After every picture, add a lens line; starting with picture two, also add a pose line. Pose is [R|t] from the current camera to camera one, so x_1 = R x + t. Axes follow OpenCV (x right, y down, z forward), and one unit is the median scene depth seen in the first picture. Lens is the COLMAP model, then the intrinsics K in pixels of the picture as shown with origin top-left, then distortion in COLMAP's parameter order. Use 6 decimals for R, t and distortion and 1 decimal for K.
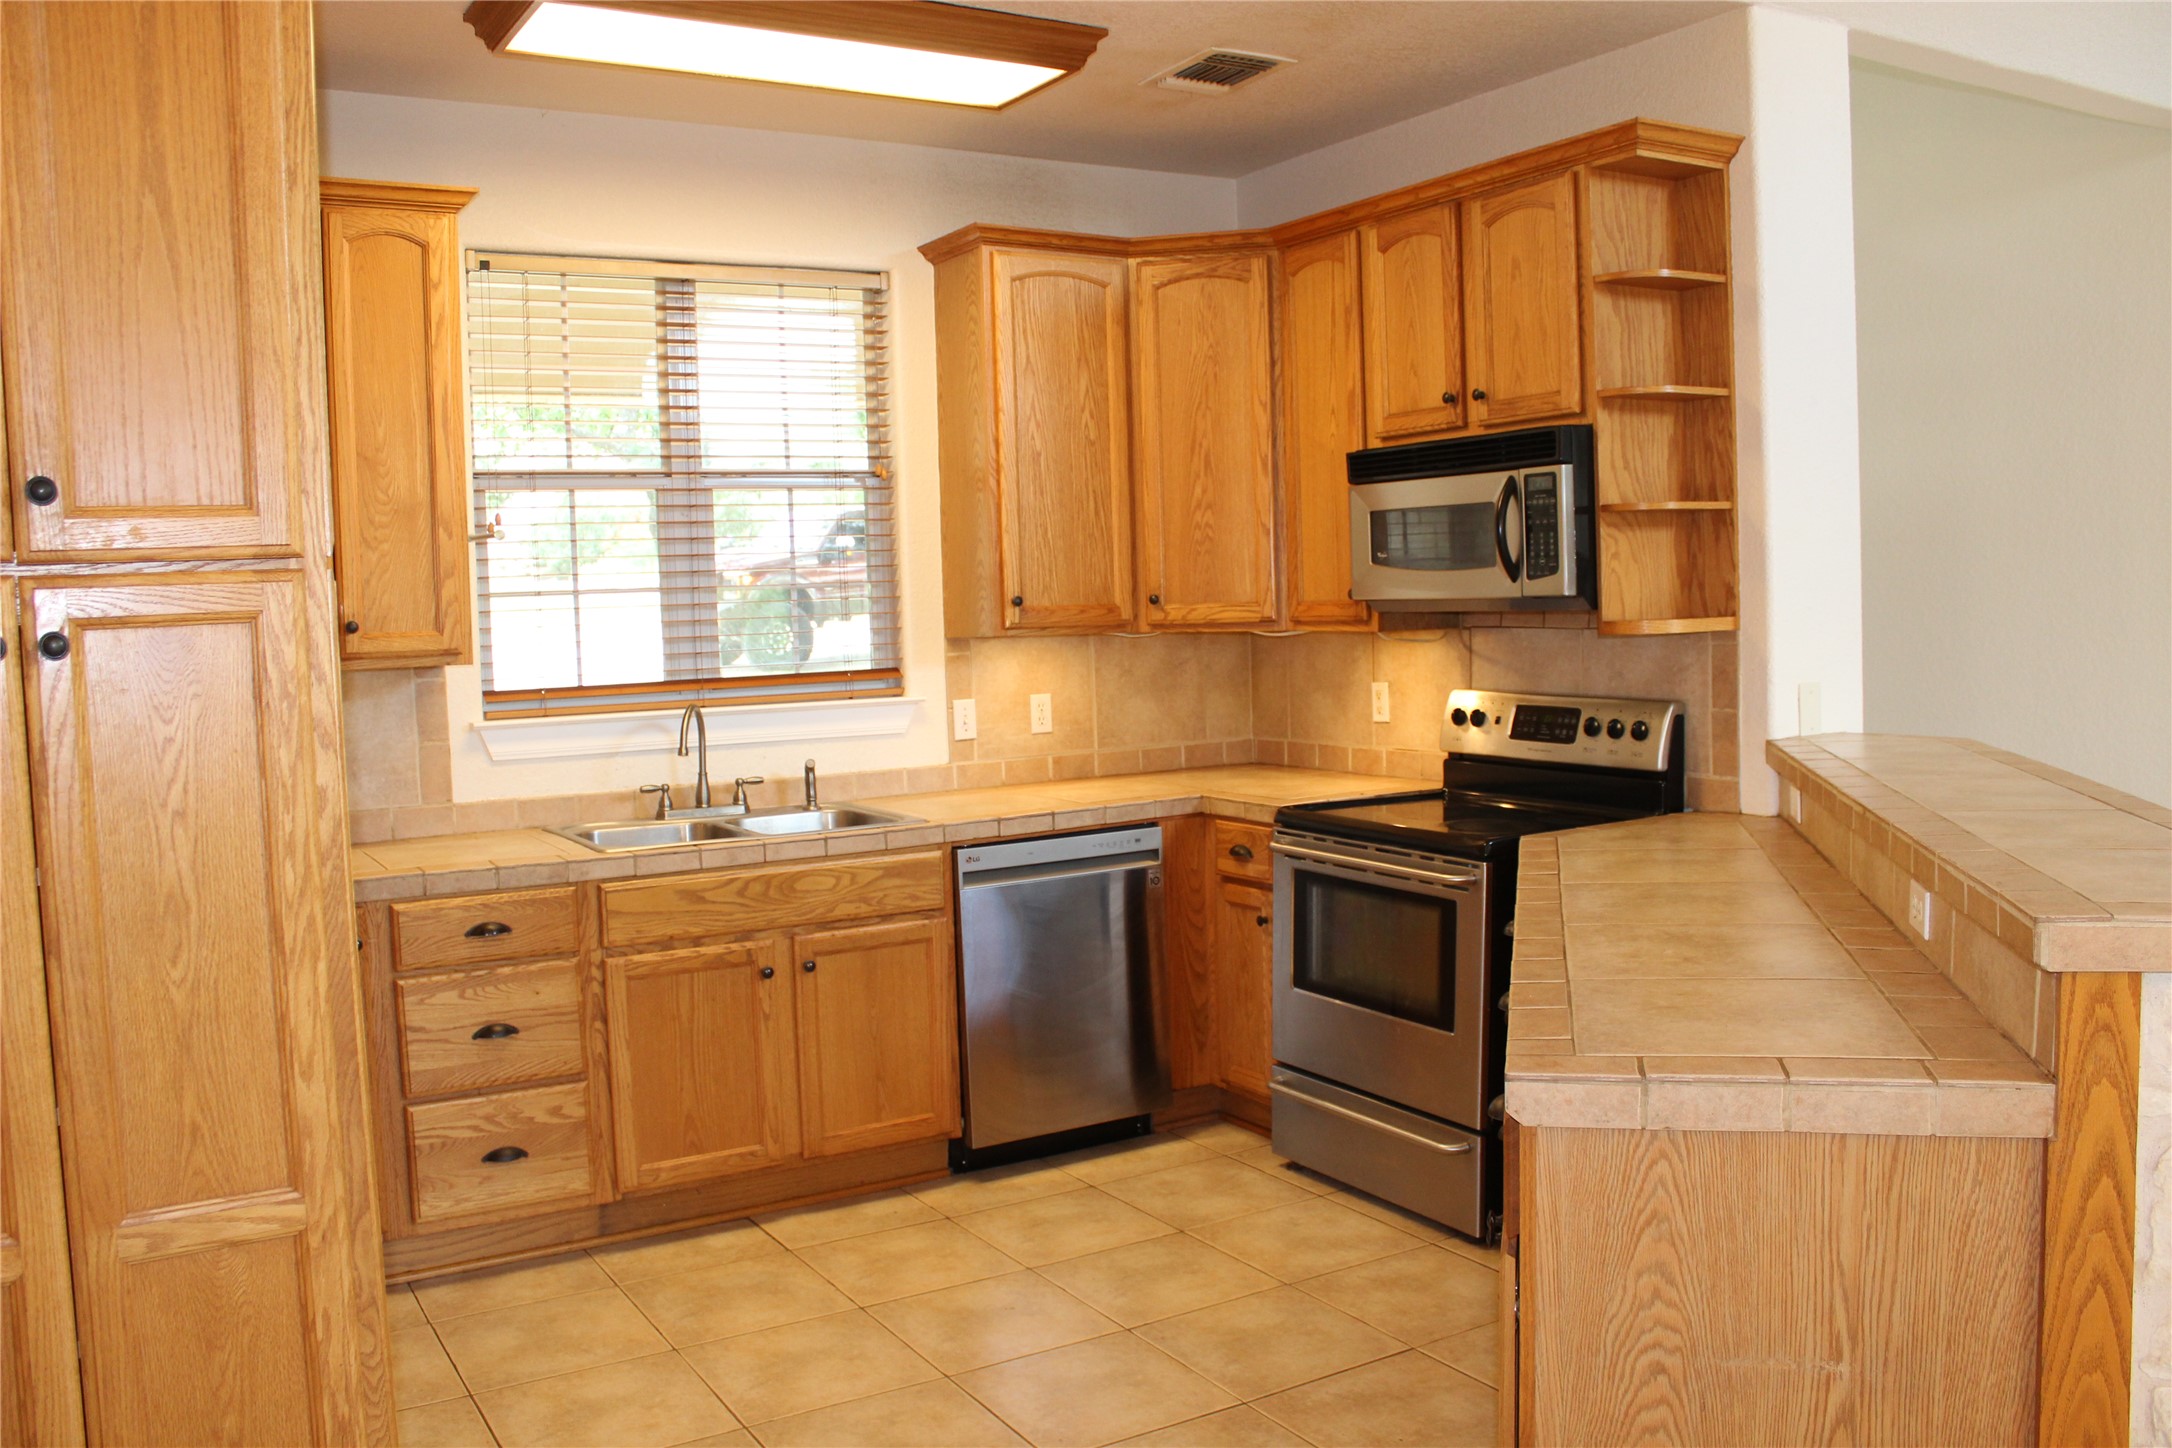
lens RADIAL K [[1825.9, 0, 1085.8], [0, 1825.9, 749.3], [0, 0, 1]] dist [-0.189385, 0.254318]
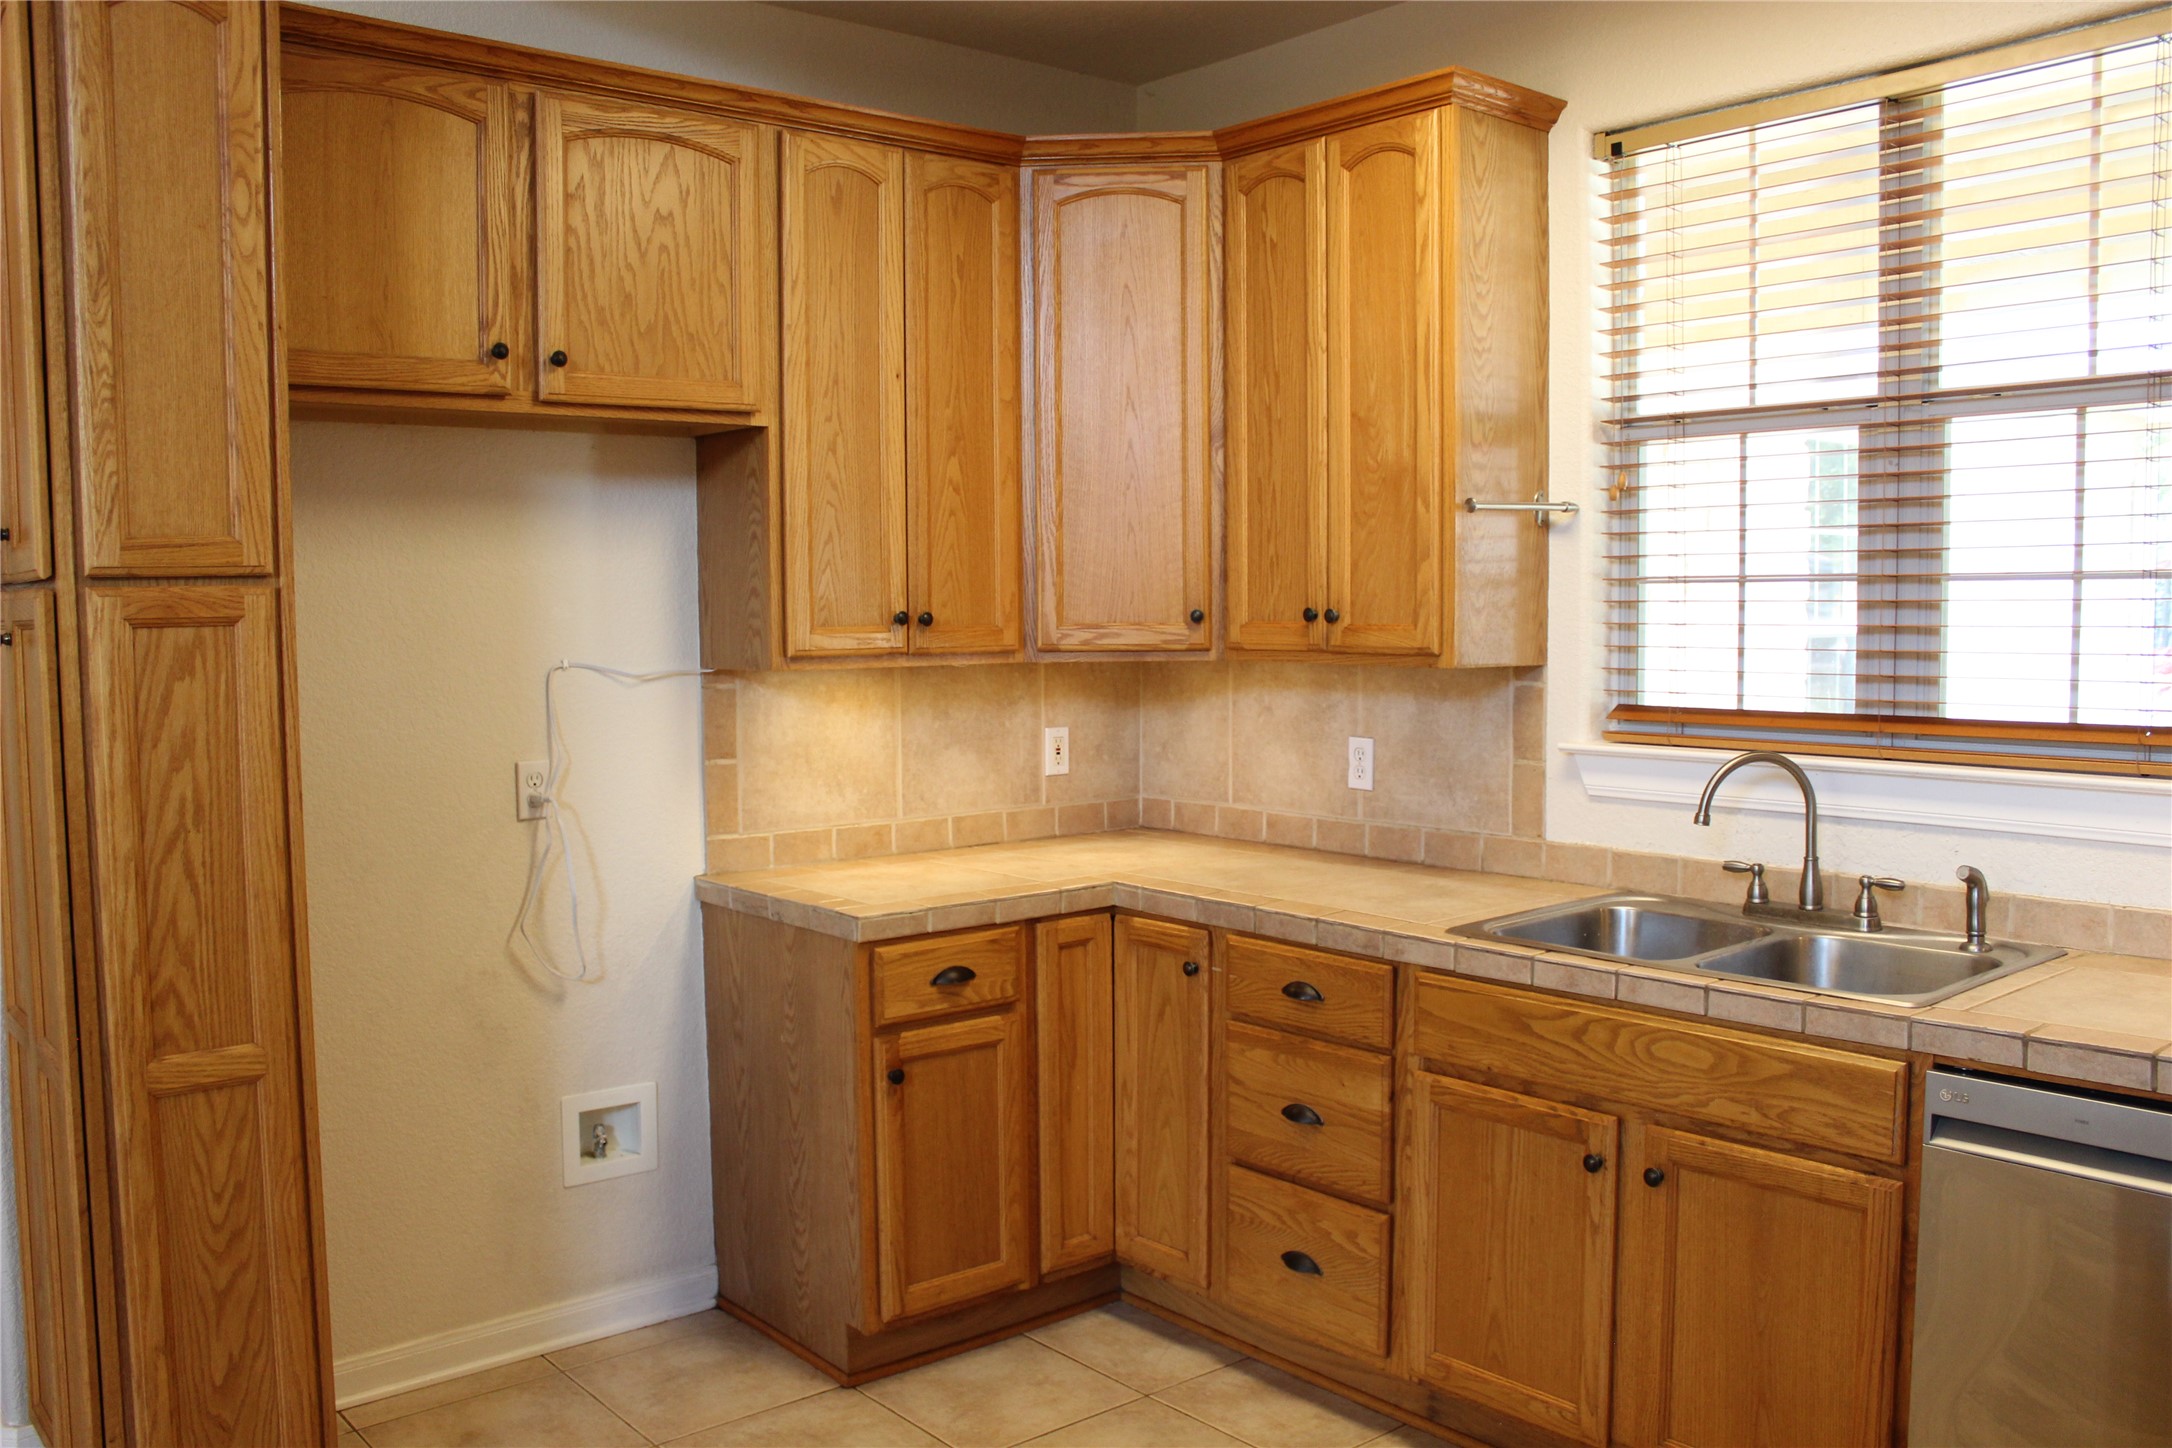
lens RADIAL K [[1825.9, 0, 1085.8], [0, 1825.9, 749.3], [0, 0, 1]] dist [-0.189385, 0.254318]
pose [[0.165285, 0.108166, -0.980296, 0.404898], [-0.077088, 0.992343, 0.096498, -0.073461], [0.983228, 0.059620, 0.172358, 0.670407]]
